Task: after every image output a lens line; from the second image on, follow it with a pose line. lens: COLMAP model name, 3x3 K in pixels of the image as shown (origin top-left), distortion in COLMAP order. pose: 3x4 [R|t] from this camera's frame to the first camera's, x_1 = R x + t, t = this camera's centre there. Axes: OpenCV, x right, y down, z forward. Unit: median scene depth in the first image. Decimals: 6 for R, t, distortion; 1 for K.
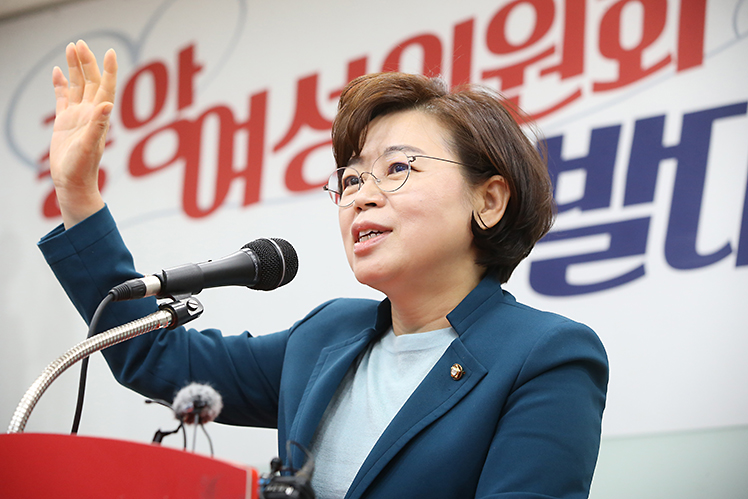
lens RADIAL K [[2520.3, 0, 376.3], [0, 2520.3, 255.6], [0, 0, 1]] dist [0.203808, 0.000000]
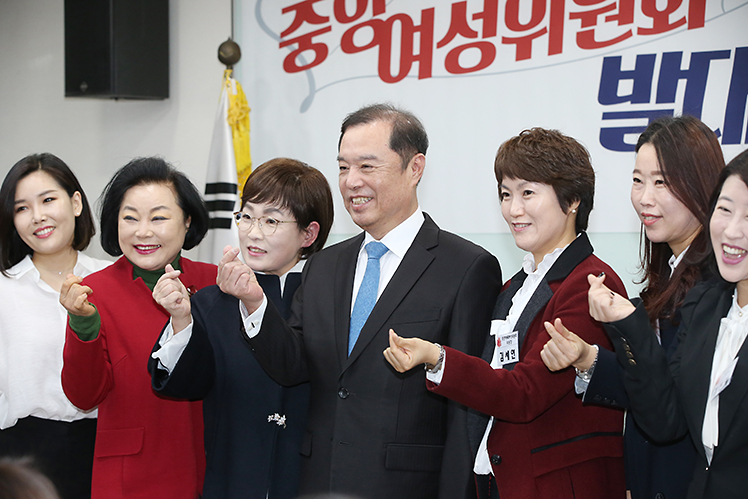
lens RADIAL K [[2220.5, 0, 373.2], [0, 2220.5, 250.4], [0, 0, 1]] dist [0.033627, 0.000000]
pose [[0.998981, -0.020177, 0.040381, -0.159389], [0.011597, 0.979237, 0.202386, -0.226485], [-0.043626, -0.201711, 0.978473, -0.516171]]
